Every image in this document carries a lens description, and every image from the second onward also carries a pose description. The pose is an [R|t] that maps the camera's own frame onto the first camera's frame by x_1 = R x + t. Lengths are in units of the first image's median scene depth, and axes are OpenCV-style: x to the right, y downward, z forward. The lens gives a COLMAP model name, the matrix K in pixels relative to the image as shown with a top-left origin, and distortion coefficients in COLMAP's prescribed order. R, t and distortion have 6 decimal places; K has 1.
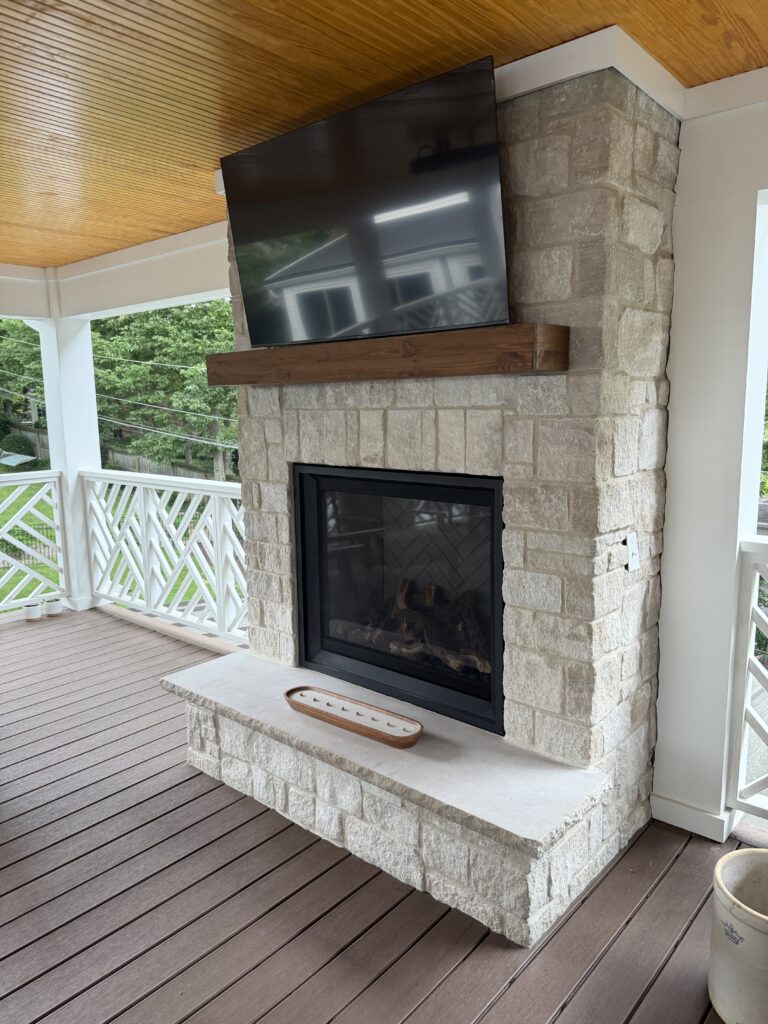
lens RADIAL K [[727.9, 0, 384.0], [0, 727.9, 512.0], [0, 0, 1]] dist [0.083073, -0.000287]
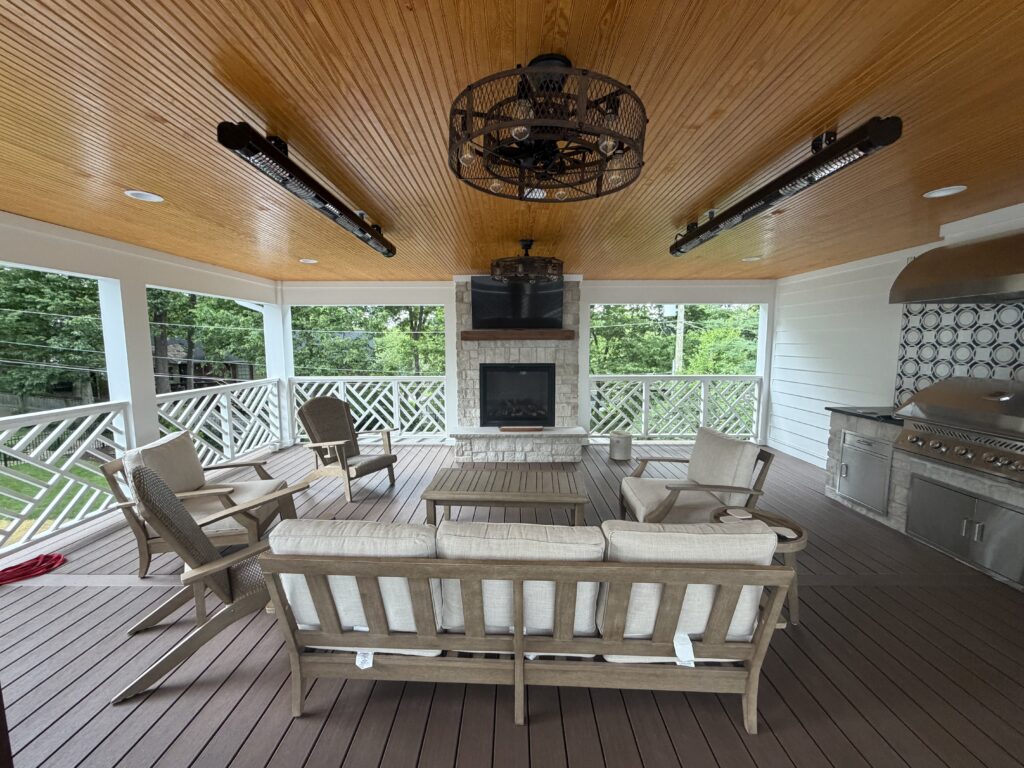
lens RADIAL K [[403.9, 0, 512.0], [0, 403.9, 384.0], [0, 0, 1]] dist [-0.000657, -0.000088]
pose [[0.750809, -0.053506, 0.658348, -1.339607], [0.090868, 0.995604, -0.022714, 0.086628], [-0.654239, 0.076876, 0.752370, -0.504394]]
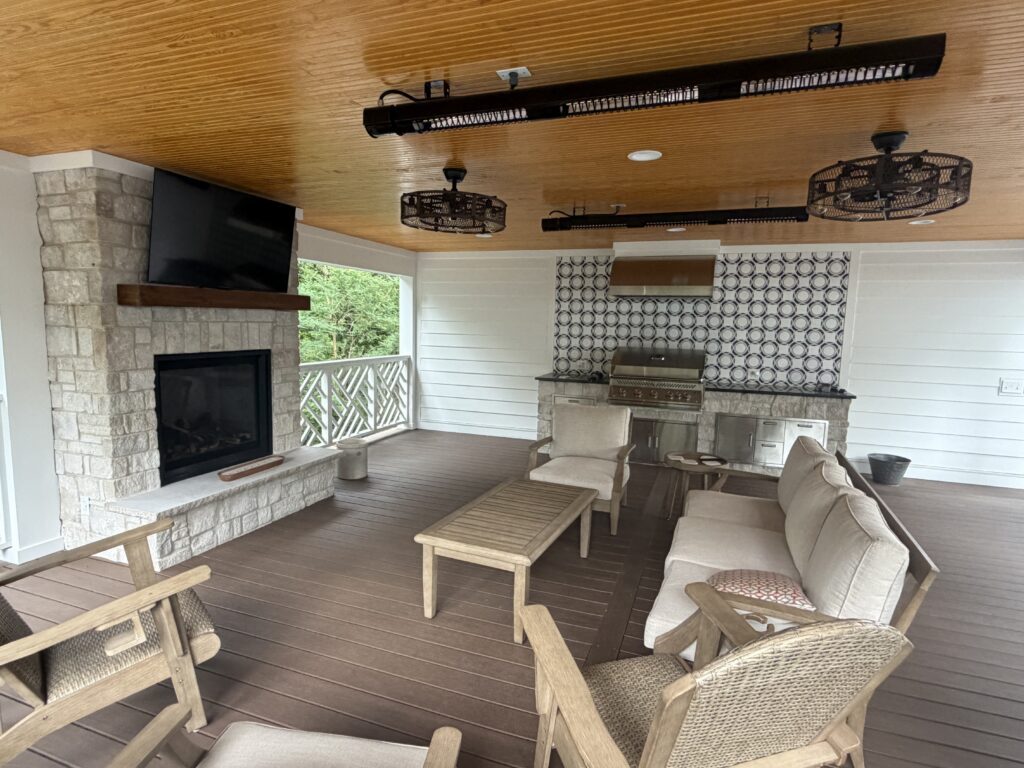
lens RADIAL K [[555.1, 0, 512.0], [0, 555.1, 384.0], [0, 0, 1]] dist [-0.000439, -0.000126]
pose [[-0.369627, -0.097390, 0.924062, -1.655684], [0.122719, 0.980664, 0.152443, -0.102748], [-0.921041, 0.169747, -0.350529, 0.786209]]
